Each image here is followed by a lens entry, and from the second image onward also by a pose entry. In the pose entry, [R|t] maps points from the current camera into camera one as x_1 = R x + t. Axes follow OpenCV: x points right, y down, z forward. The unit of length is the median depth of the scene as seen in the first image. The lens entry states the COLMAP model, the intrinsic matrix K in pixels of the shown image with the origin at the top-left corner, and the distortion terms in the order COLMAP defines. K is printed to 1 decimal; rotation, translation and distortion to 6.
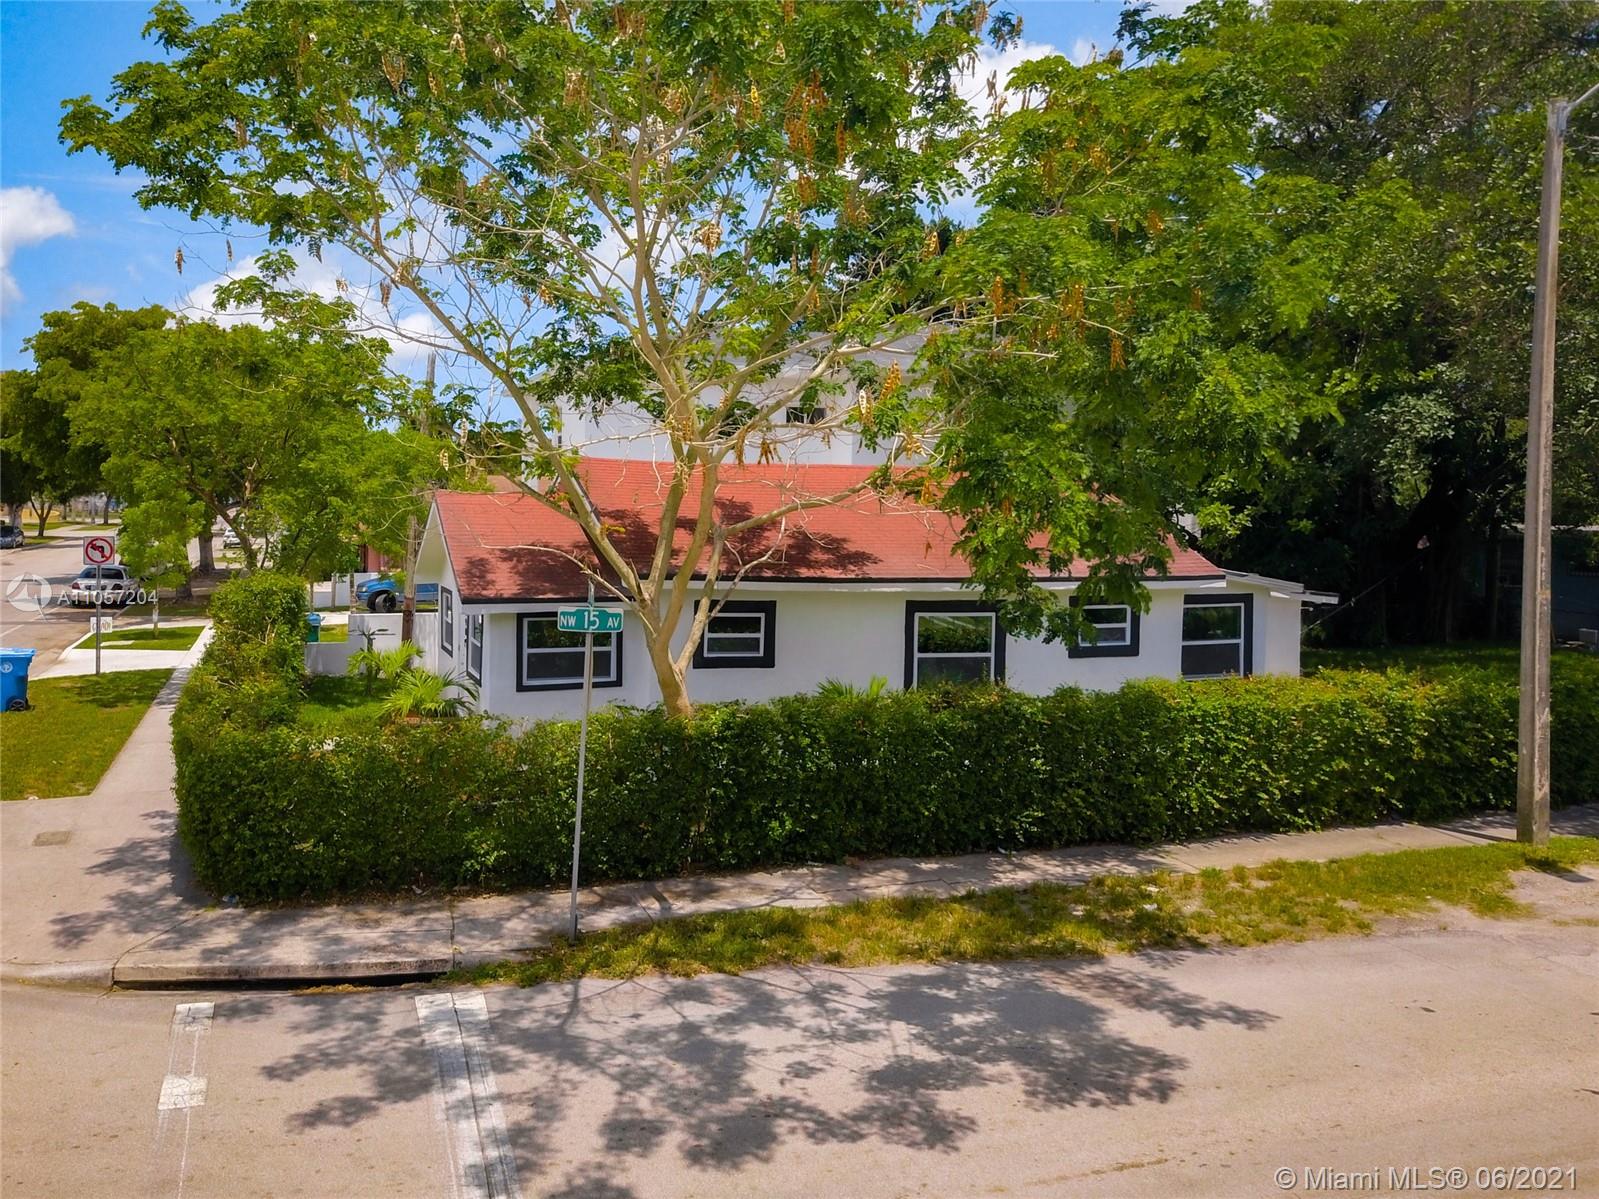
lens RADIAL K [[1330.0, 0, 747.4], [0, 1330.0, 621.1], [0, 0, 1]] dist [-0.031263, 0.005631]
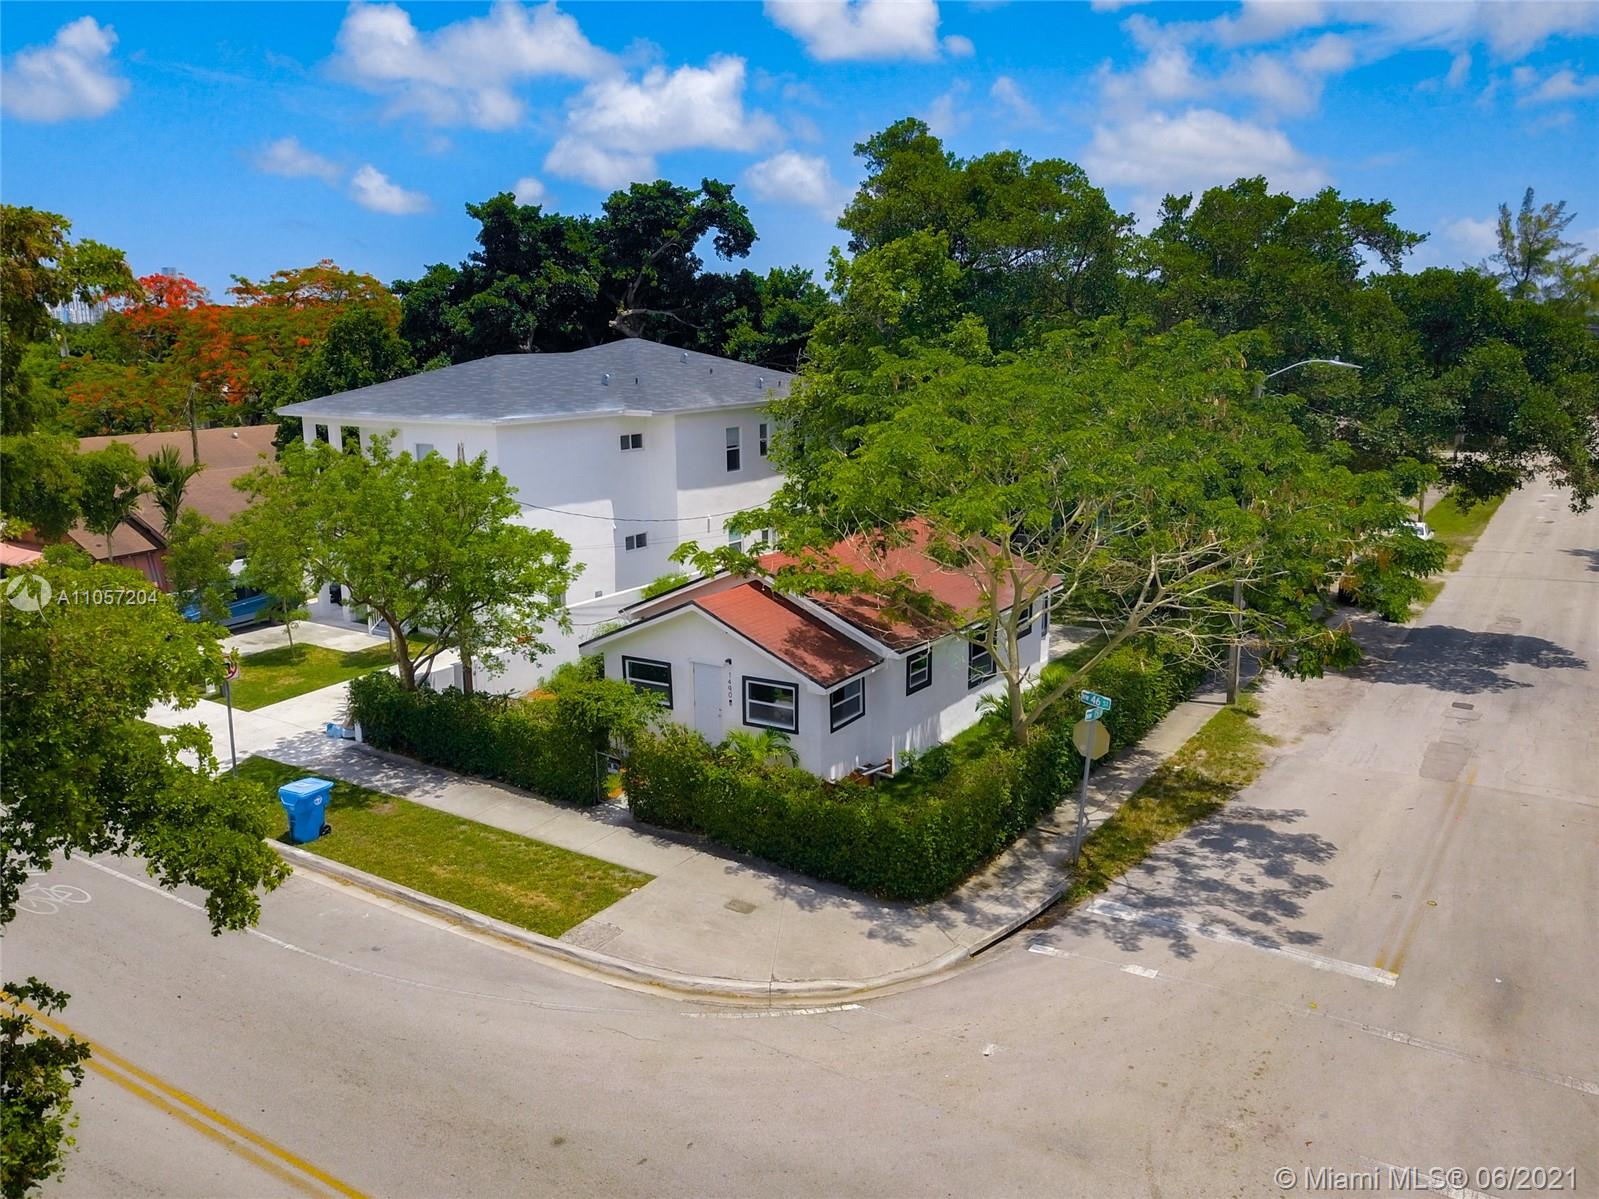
lens RADIAL K [[1330.0, 0, 804.0], [0, 1330.0, 600.1], [0, 0, 1]] dist [-0.031263, 0.005631]
pose [[0.734309, -0.149678, 0.662108, -1.903722], [0.063602, 0.986267, 0.152422, -0.542389], [-0.675829, -0.069813, 0.733745, -0.197515]]
